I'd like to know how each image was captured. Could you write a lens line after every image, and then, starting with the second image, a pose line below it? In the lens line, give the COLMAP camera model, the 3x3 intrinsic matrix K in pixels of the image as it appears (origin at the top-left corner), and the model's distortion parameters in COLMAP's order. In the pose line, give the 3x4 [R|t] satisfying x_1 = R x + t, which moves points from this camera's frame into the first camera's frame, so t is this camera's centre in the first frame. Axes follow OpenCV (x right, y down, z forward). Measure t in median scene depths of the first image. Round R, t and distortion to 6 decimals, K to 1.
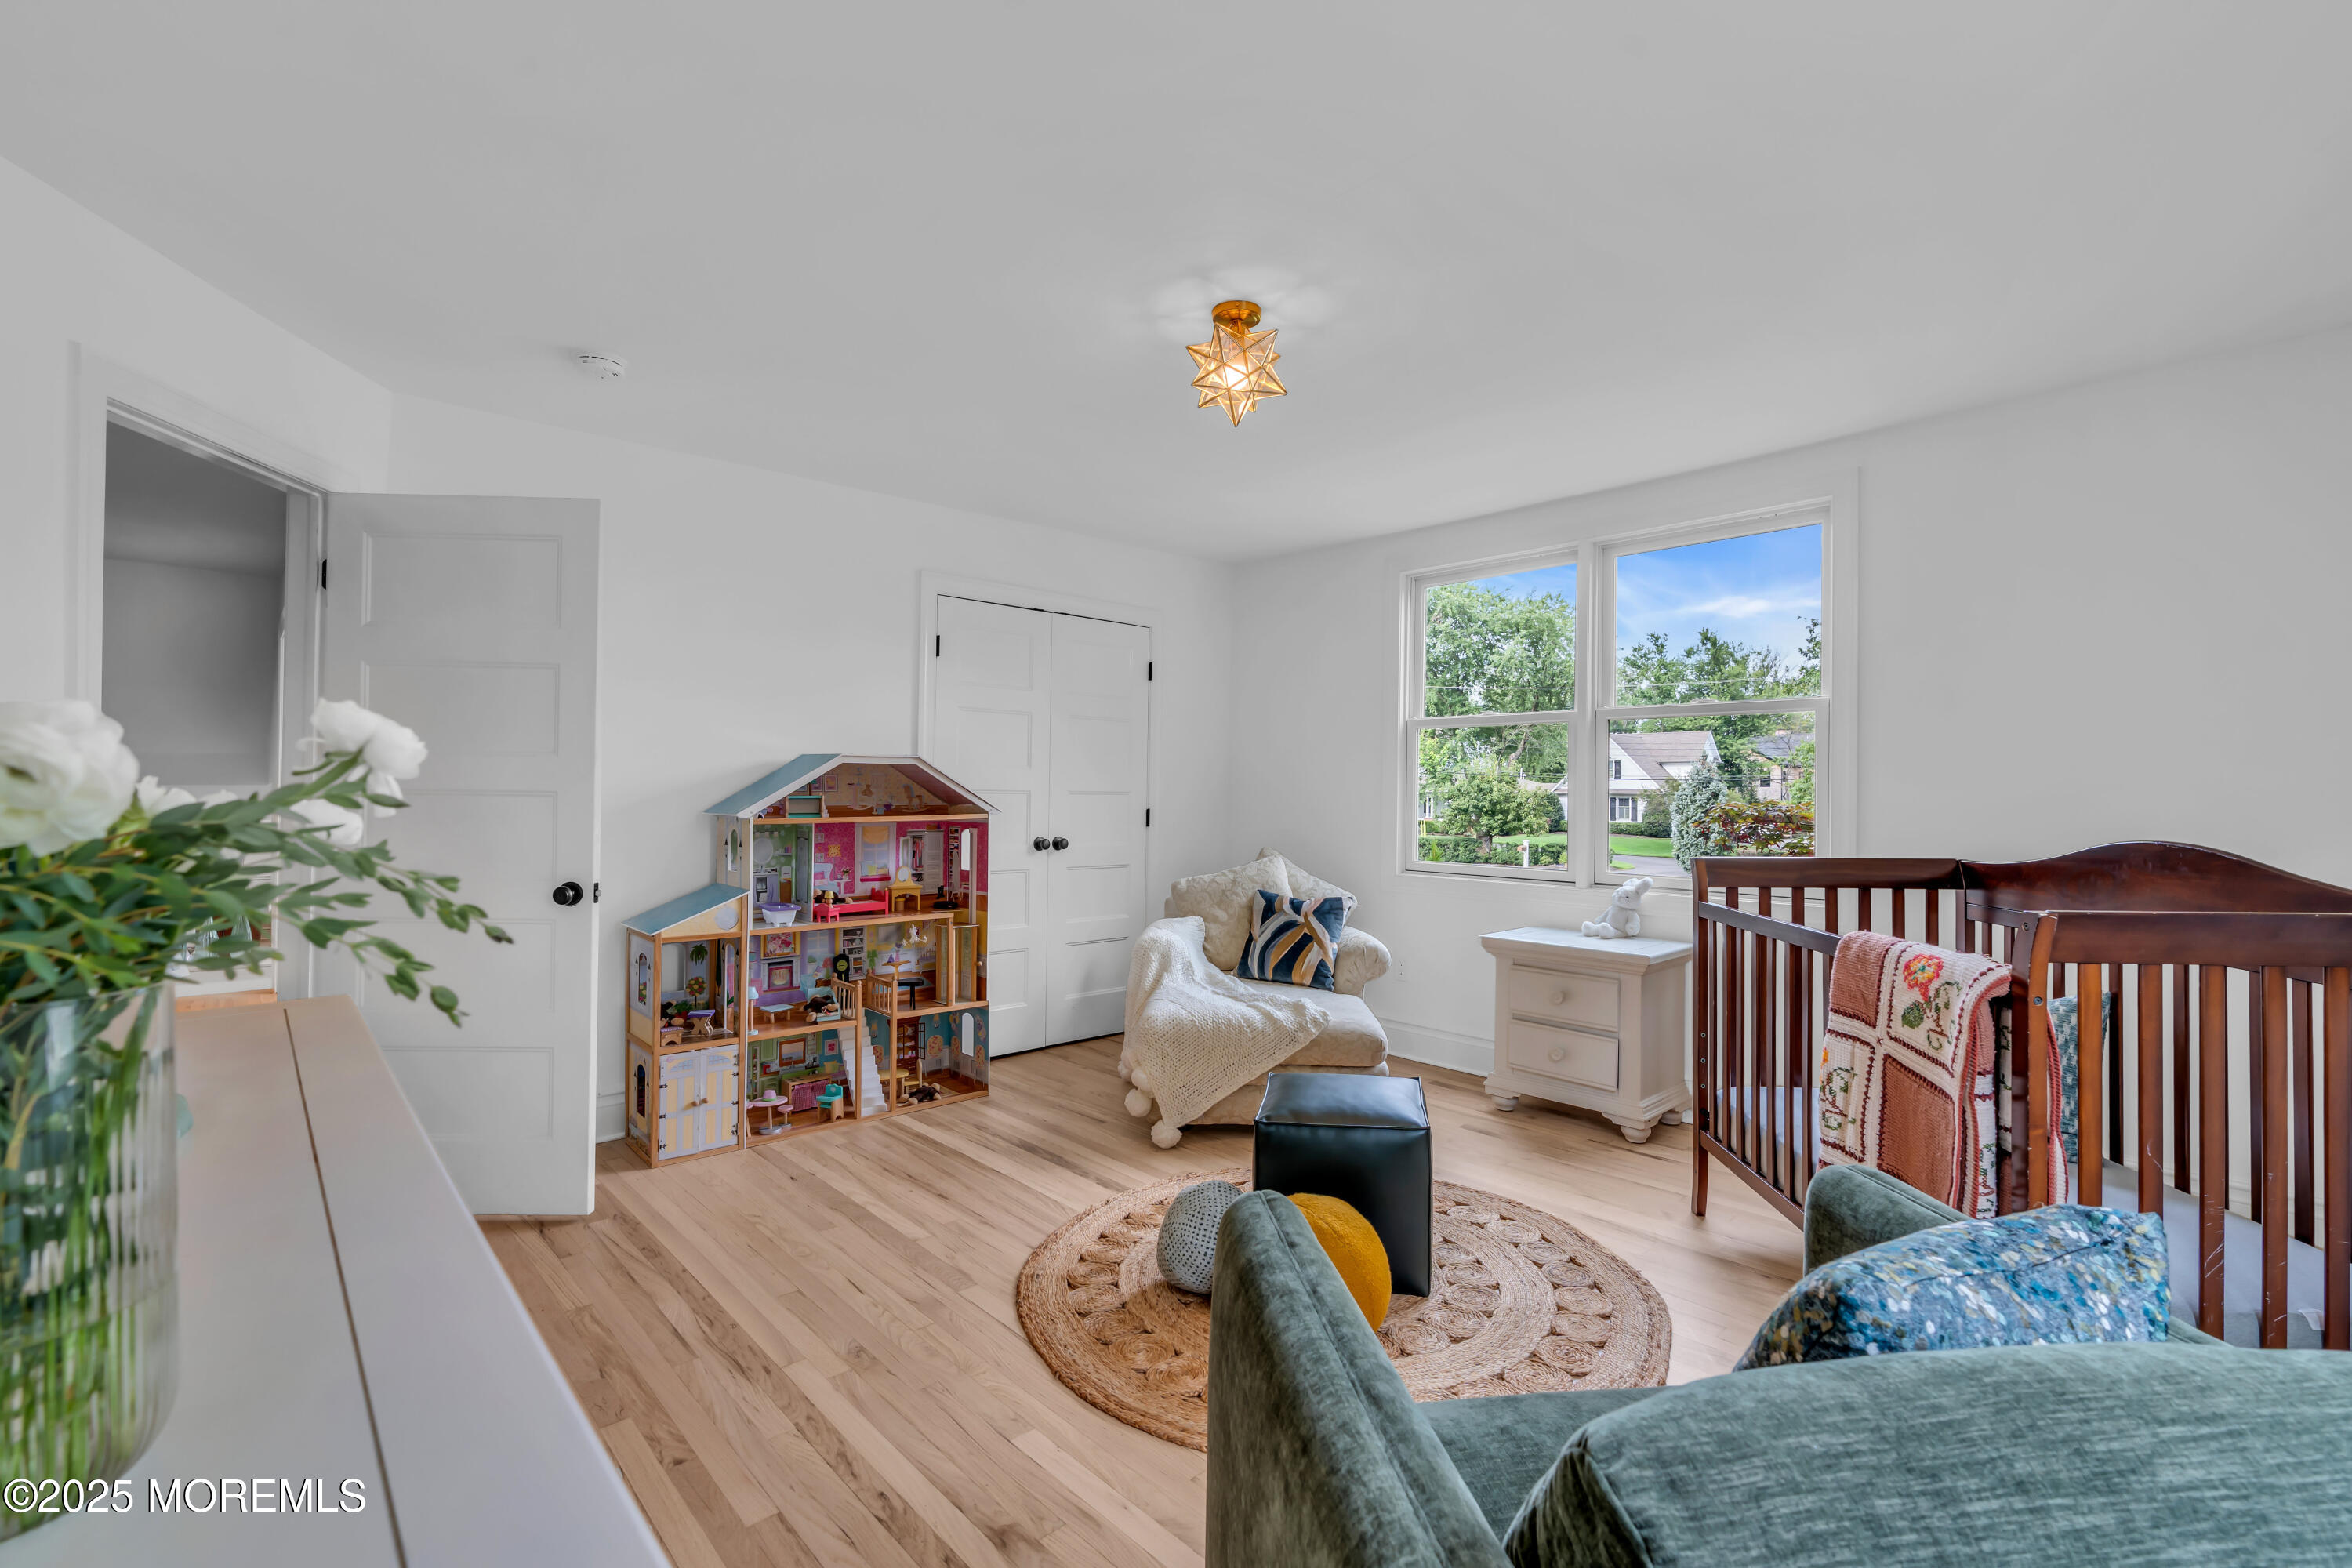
lens RADIAL K [[1045.2, 0, 1176.0], [0, 1045.2, 784.0], [0, 0, 1]] dist [0.000510, 0.000083]
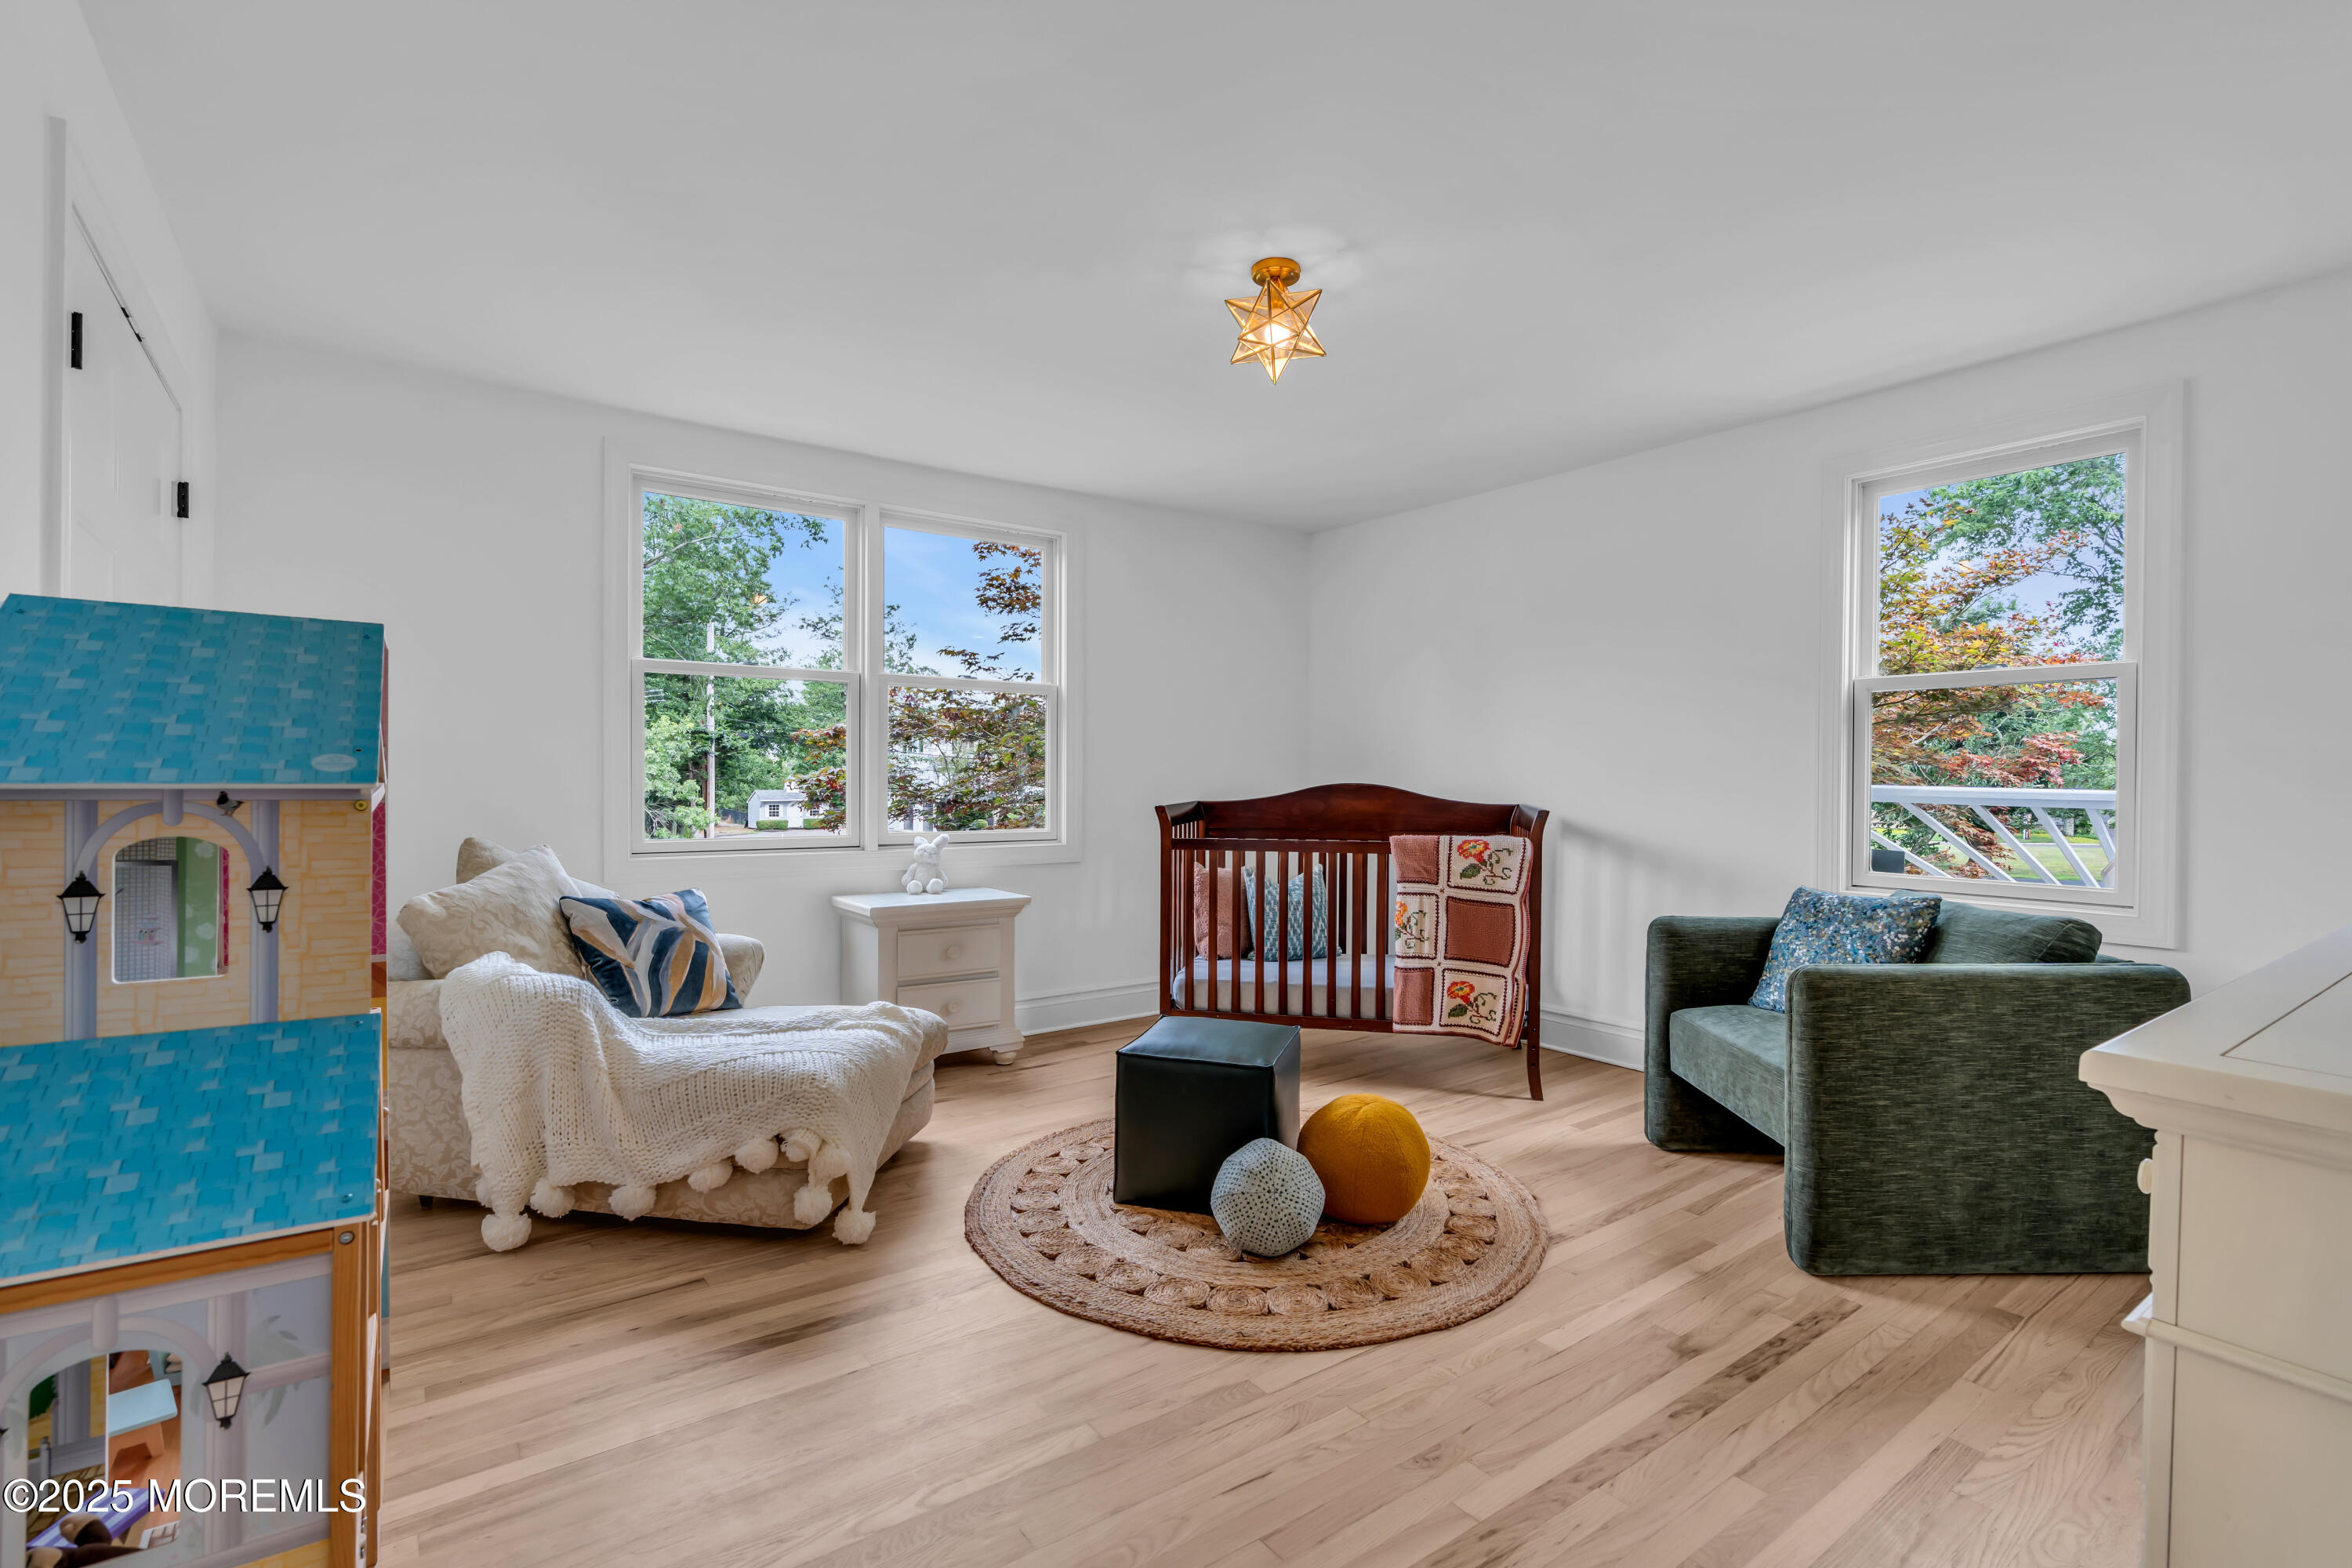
lens RADIAL K [[1069.4, 0, 1176.0], [0, 1069.4, 784.0], [0, 0, 1]] dist [0.000882, 0.000172]
pose [[0.108165, -0.010193, 0.994081, -0.979171], [-0.014670, 0.999822, 0.011848, 0.030965], [-0.994025, -0.015865, 0.107996, 0.977756]]
